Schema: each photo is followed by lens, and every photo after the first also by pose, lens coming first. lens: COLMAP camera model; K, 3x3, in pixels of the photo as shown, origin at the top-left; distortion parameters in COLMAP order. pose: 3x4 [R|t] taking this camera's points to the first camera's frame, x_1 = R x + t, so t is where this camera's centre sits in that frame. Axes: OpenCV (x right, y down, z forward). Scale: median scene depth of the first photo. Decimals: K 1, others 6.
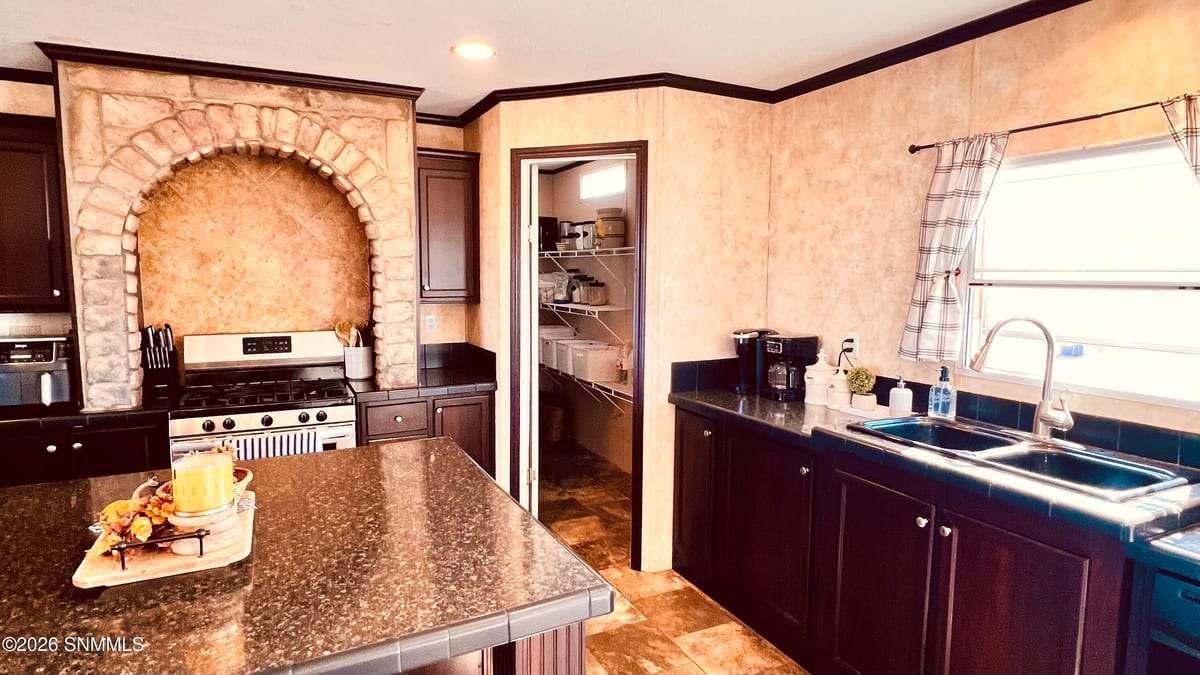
lens RADIAL K [[647.1, 0, 601.3], [0, 647.1, 334.5], [0, 0, 1]] dist [0.002078, -0.000595]
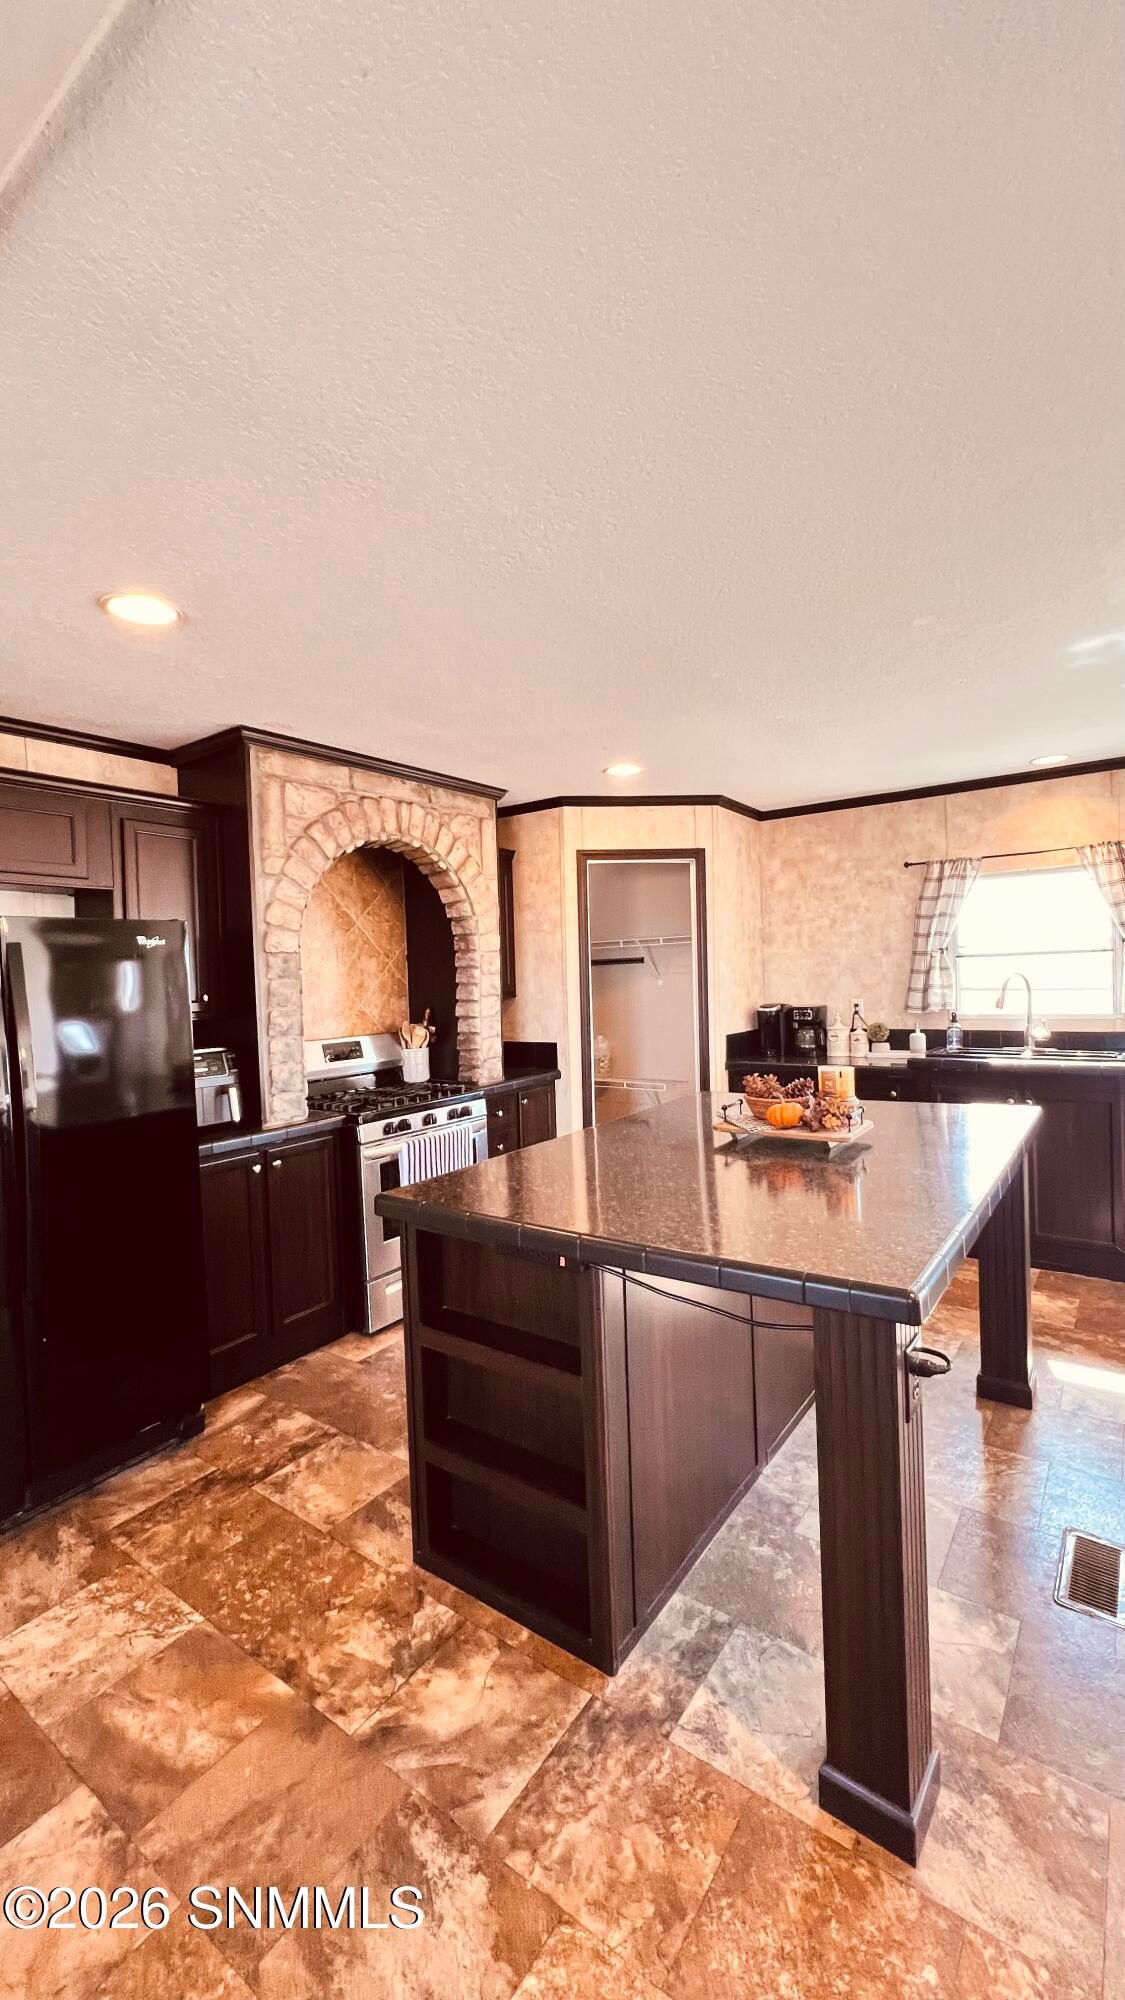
lens RADIAL K [[796.2, 0, 563.5], [0, 796.2, 994.3], [0, 0, 1]] dist [0.000941, -0.000176]
pose [[0.888659, -0.046434, 0.456212, -0.906724], [0.083114, 0.994692, -0.060658, 0.036720], [-0.450974, 0.091822, 0.887802, -0.169537]]
